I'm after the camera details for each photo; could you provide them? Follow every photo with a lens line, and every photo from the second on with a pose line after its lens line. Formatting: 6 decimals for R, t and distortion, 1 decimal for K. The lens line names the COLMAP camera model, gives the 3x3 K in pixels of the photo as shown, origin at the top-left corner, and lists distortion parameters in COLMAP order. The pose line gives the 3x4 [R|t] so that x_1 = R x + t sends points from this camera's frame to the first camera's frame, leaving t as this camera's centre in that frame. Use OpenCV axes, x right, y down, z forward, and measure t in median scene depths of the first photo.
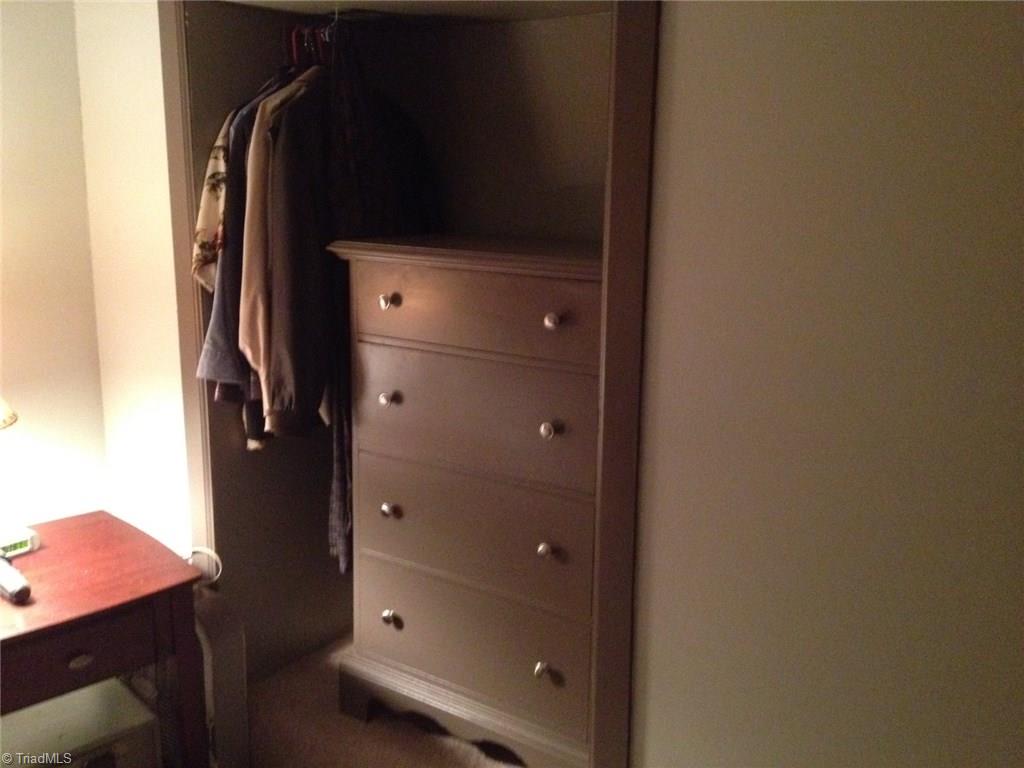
lens RADIAL K [[994.7, 0, 512.0], [0, 994.7, 384.0], [0, 0, 1]] dist [0.264125, -0.766795]
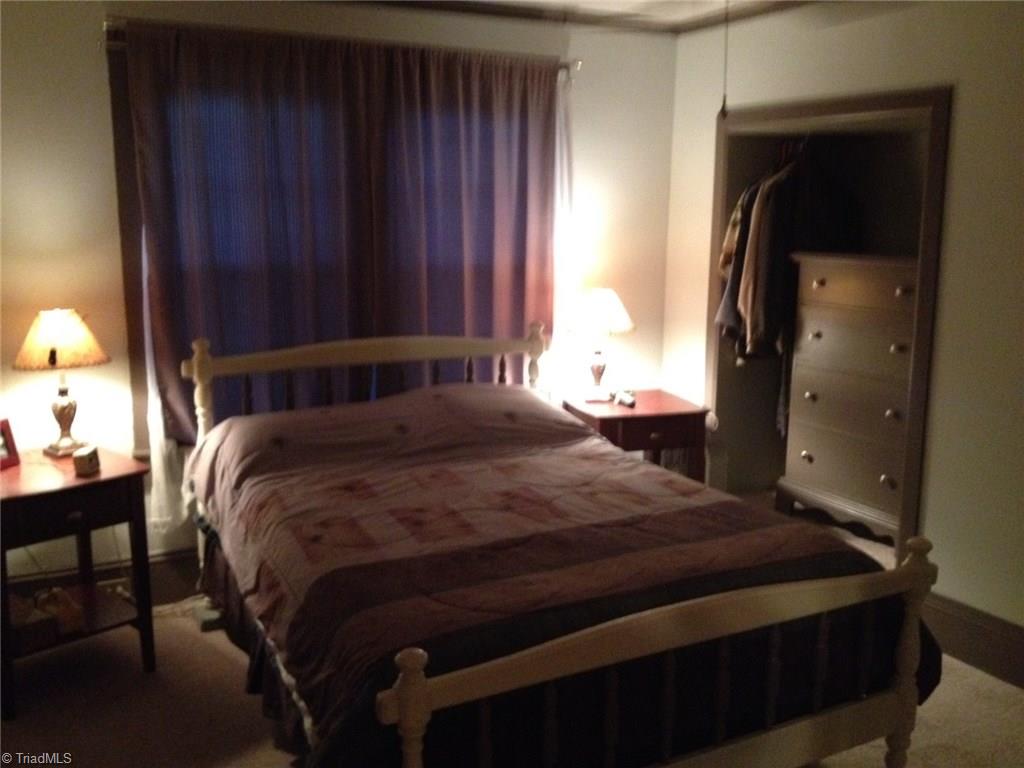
lens RADIAL K [[994.7, 0, 512.0], [0, 994.7, 384.0], [0, 0, 1]] dist [0.264125, -0.766795]
pose [[0.886015, 0.072878, -0.457892, 0.243959], [-0.097566, 0.994763, -0.030462, 0.211417], [0.453274, 0.071664, 0.888486, -0.911328]]
